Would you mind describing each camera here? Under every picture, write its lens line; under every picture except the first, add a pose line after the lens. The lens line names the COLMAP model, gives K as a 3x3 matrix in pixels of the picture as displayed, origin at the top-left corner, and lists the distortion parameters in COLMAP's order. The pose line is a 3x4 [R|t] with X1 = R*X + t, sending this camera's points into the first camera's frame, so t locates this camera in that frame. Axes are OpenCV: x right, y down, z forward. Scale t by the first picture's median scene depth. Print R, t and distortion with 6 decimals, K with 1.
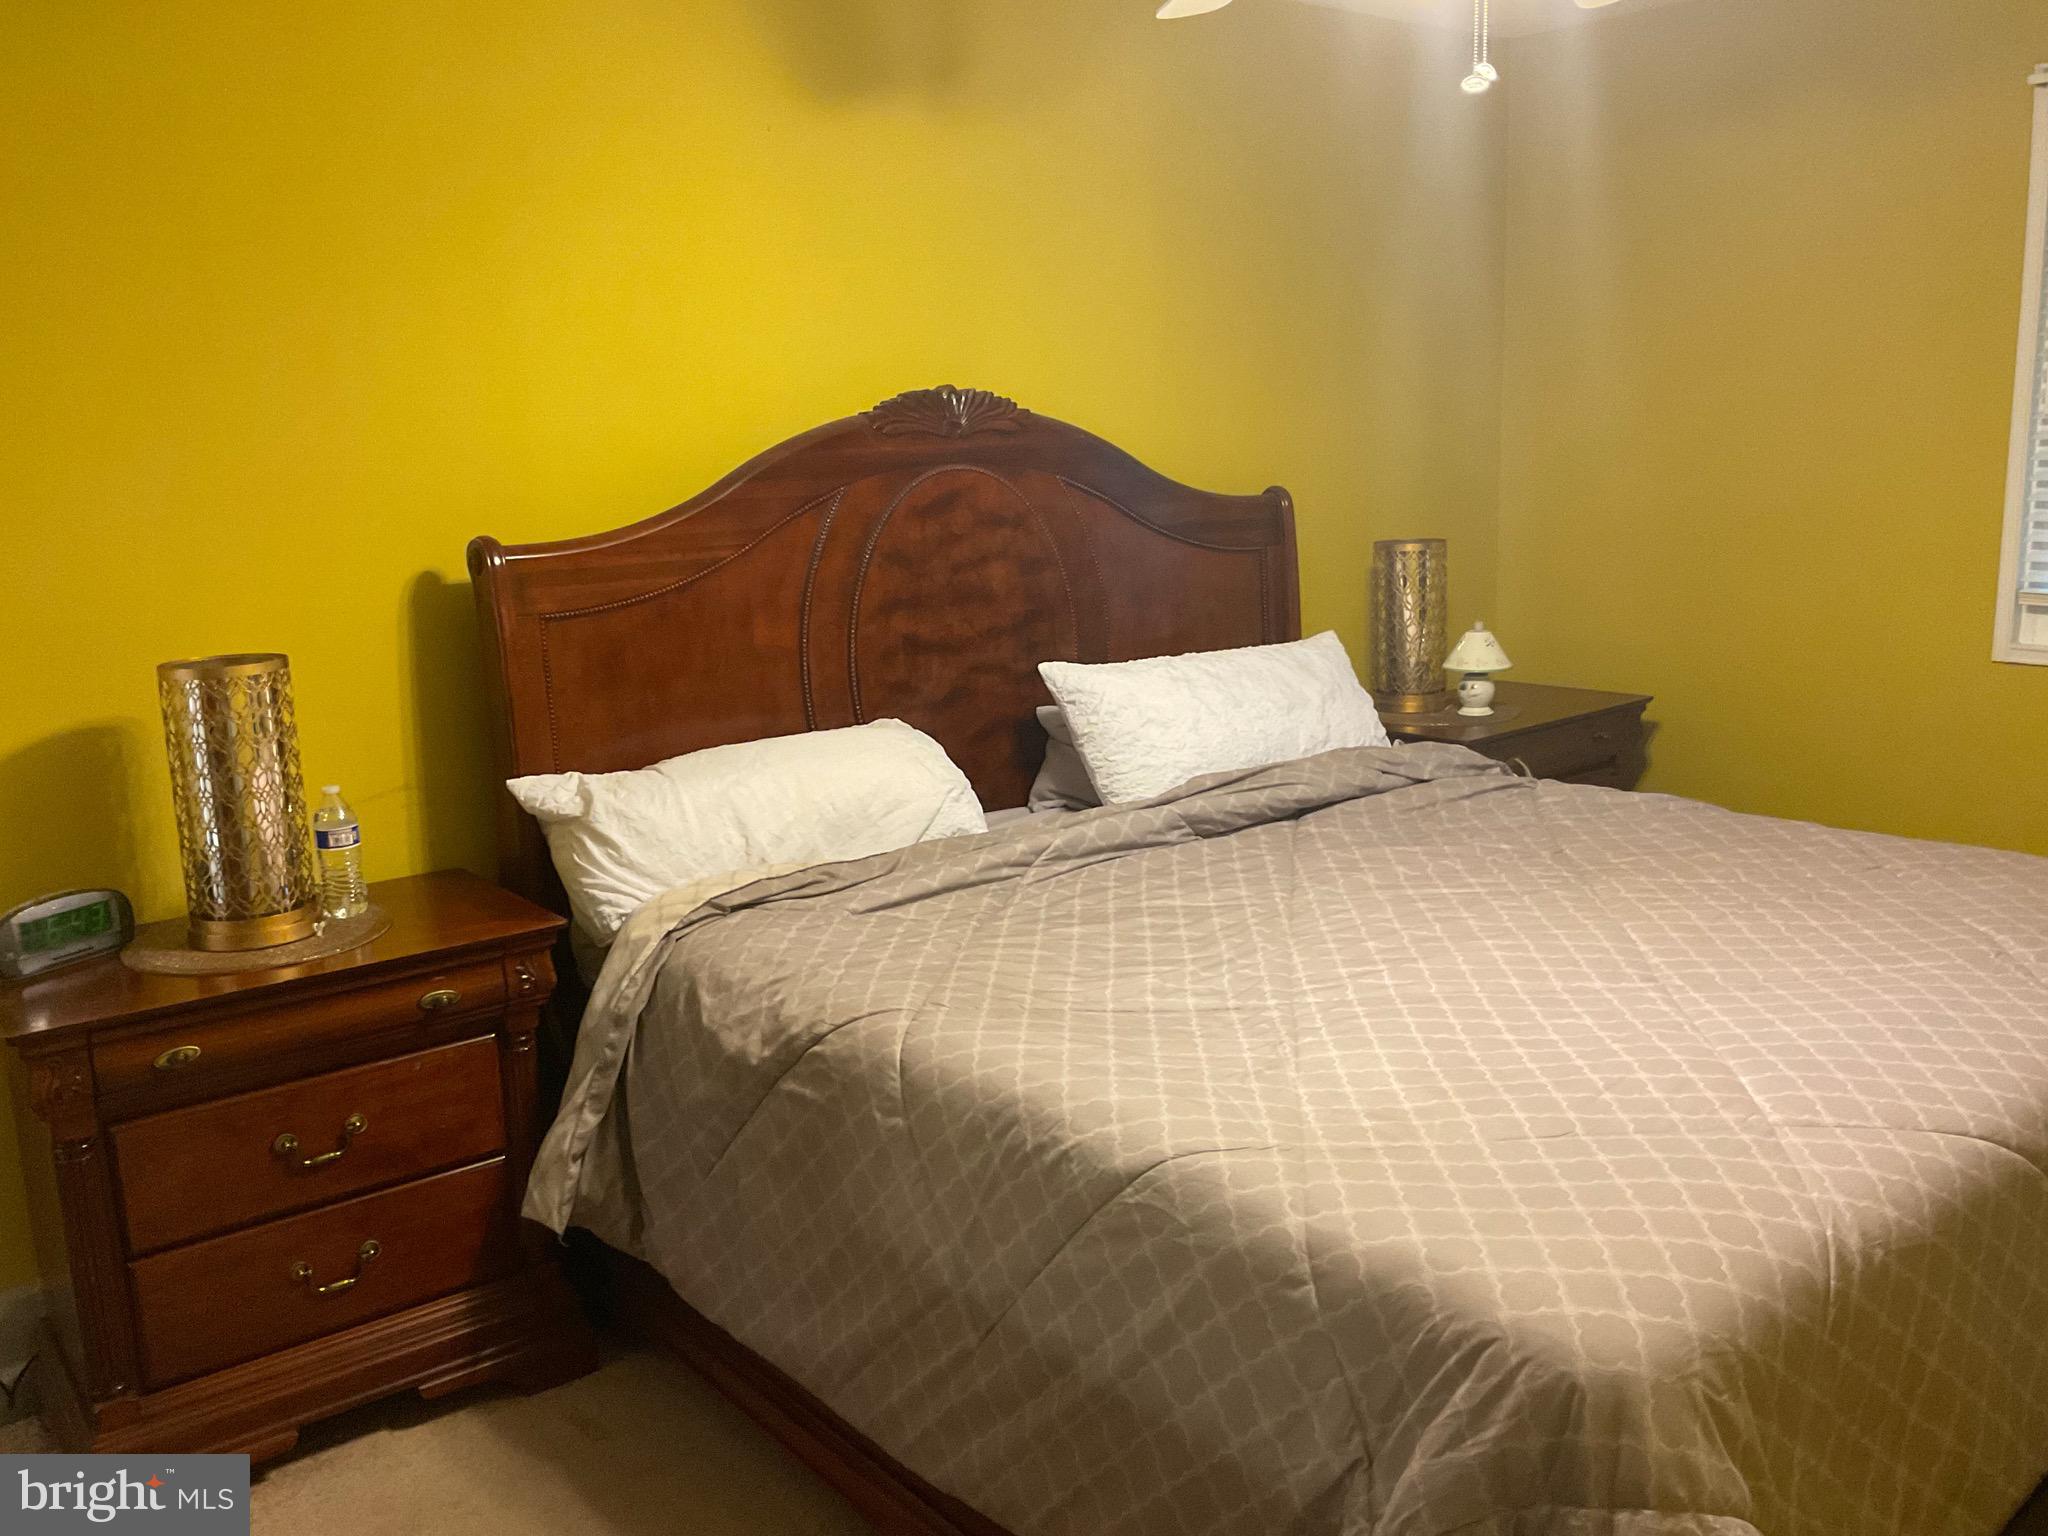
lens RADIAL K [[1711.8, 0, 1014.0], [0, 1711.8, 773.9], [0, 0, 1]] dist [0.110338, -0.225789]
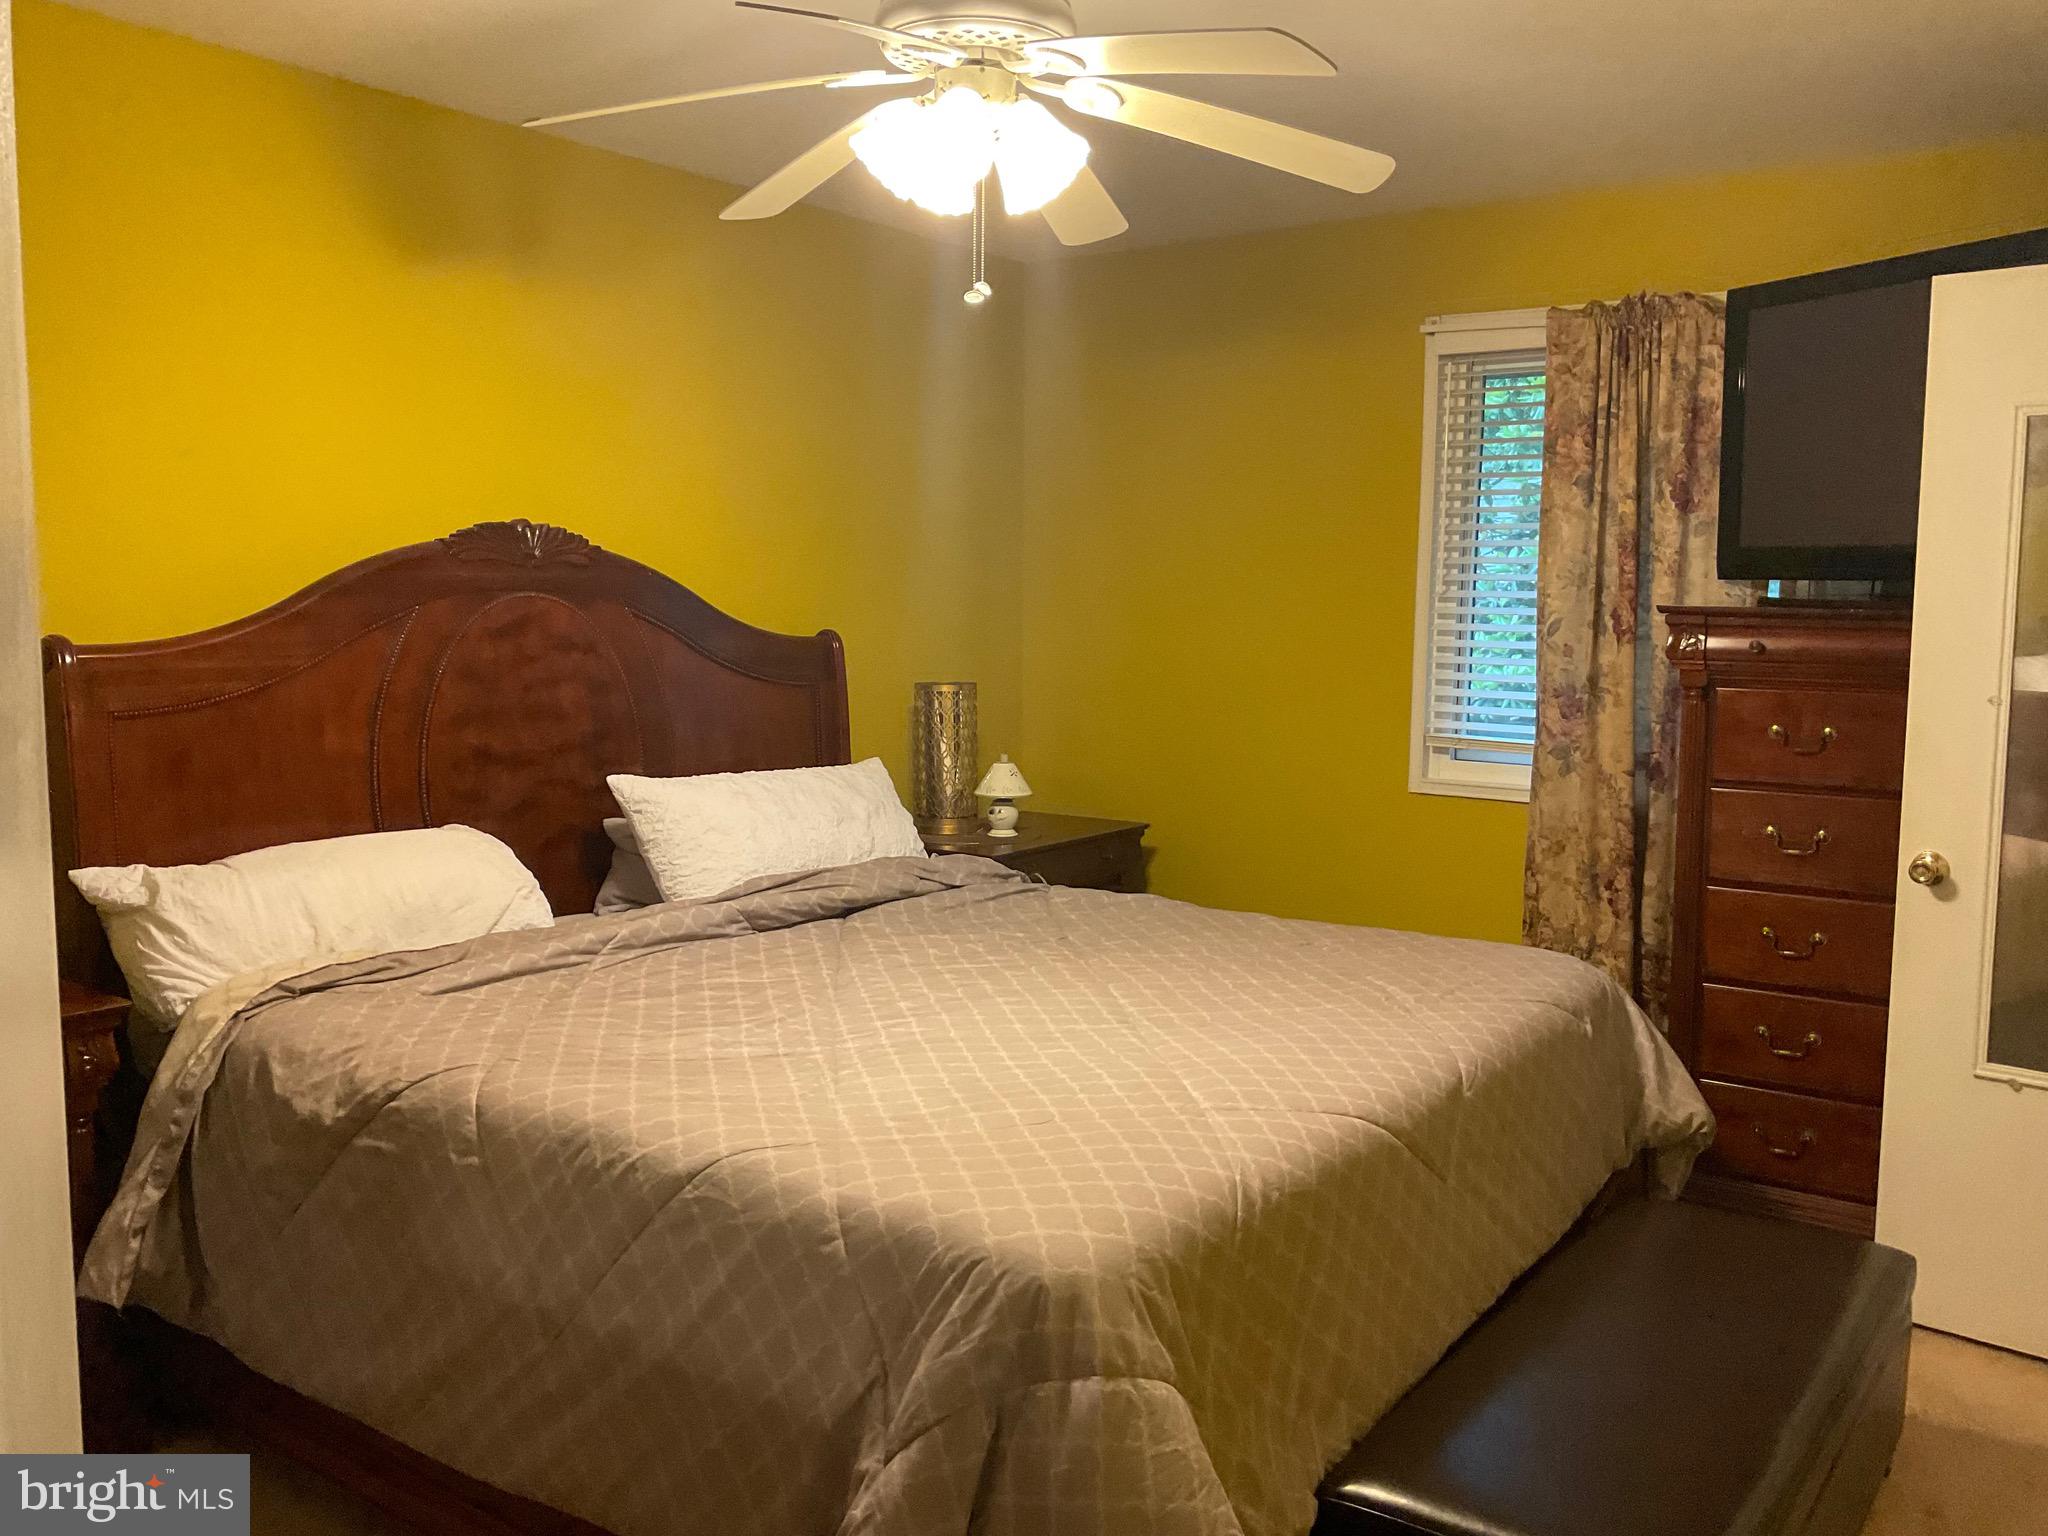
lens RADIAL K [[1711.8, 0, 1026.9], [0, 1711.8, 772.5], [0, 0, 1]] dist [0.110338, -0.225789]
pose [[0.966191, 0.015612, 0.257353, -0.011238], [0.010201, 0.995068, -0.098665, 0.053214], [-0.257624, 0.097955, 0.961267, -0.137838]]
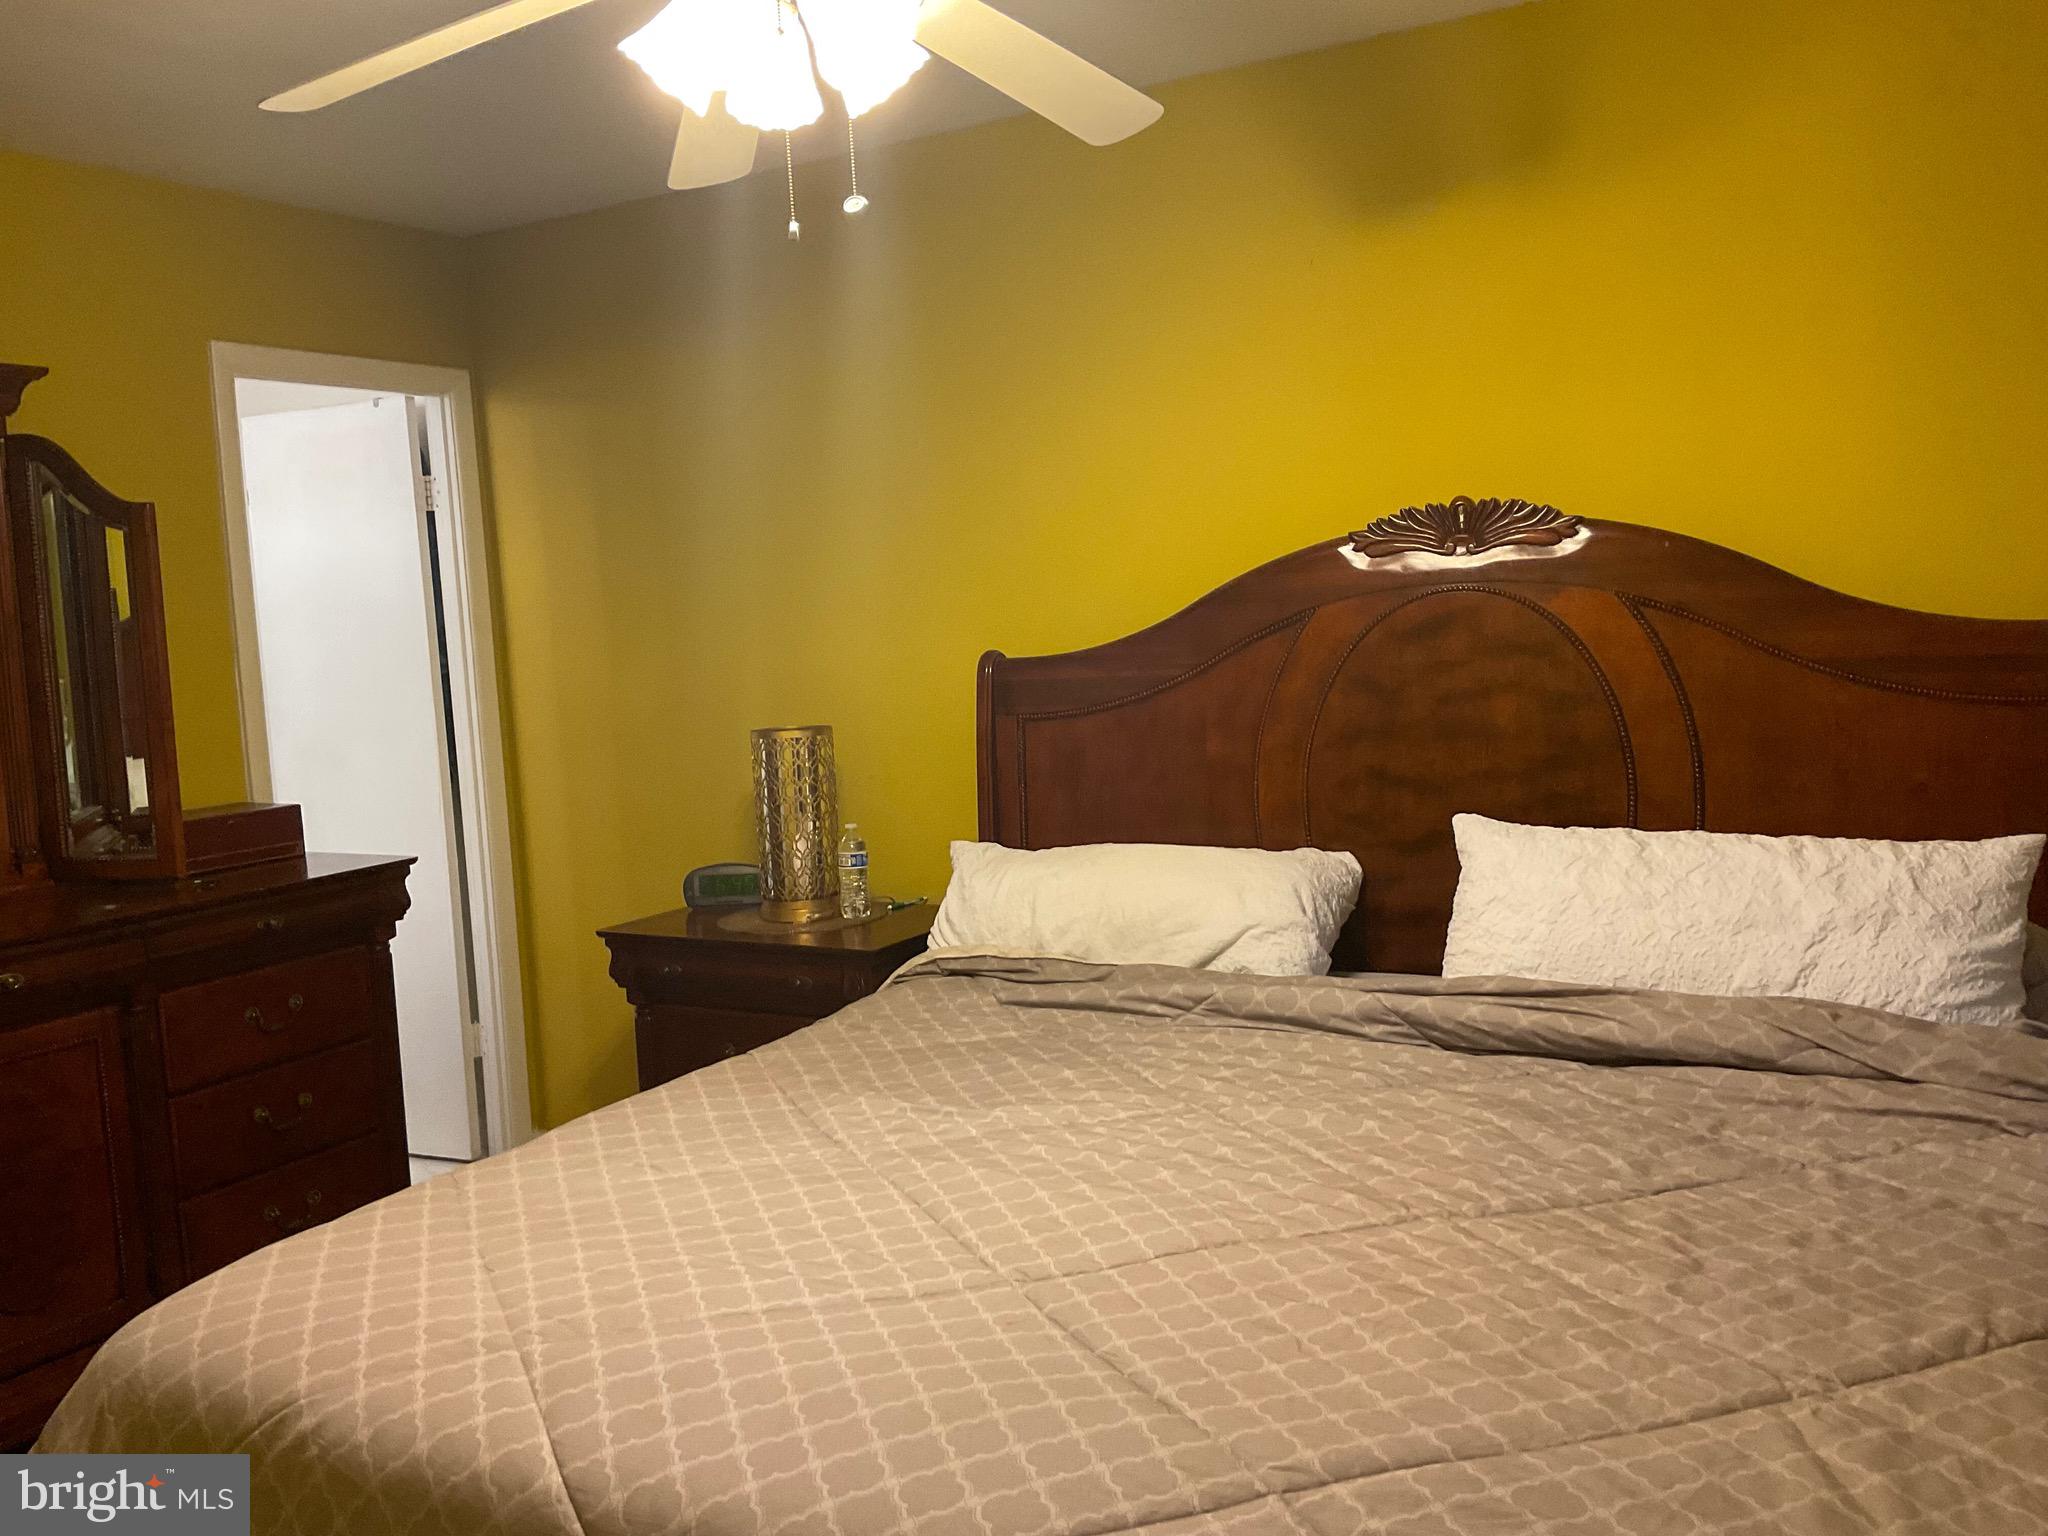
lens RADIAL K [[1711.8, 0, 1025.5], [0, 1711.8, 759.2], [0, 0, 1]] dist [0.110338, -0.225789]
pose [[0.352621, 0.093485, -0.931085, 0.913709], [-0.140489, 0.989009, 0.046094, -0.124484], [0.925160, 0.114553, 0.361878, 0.592629]]
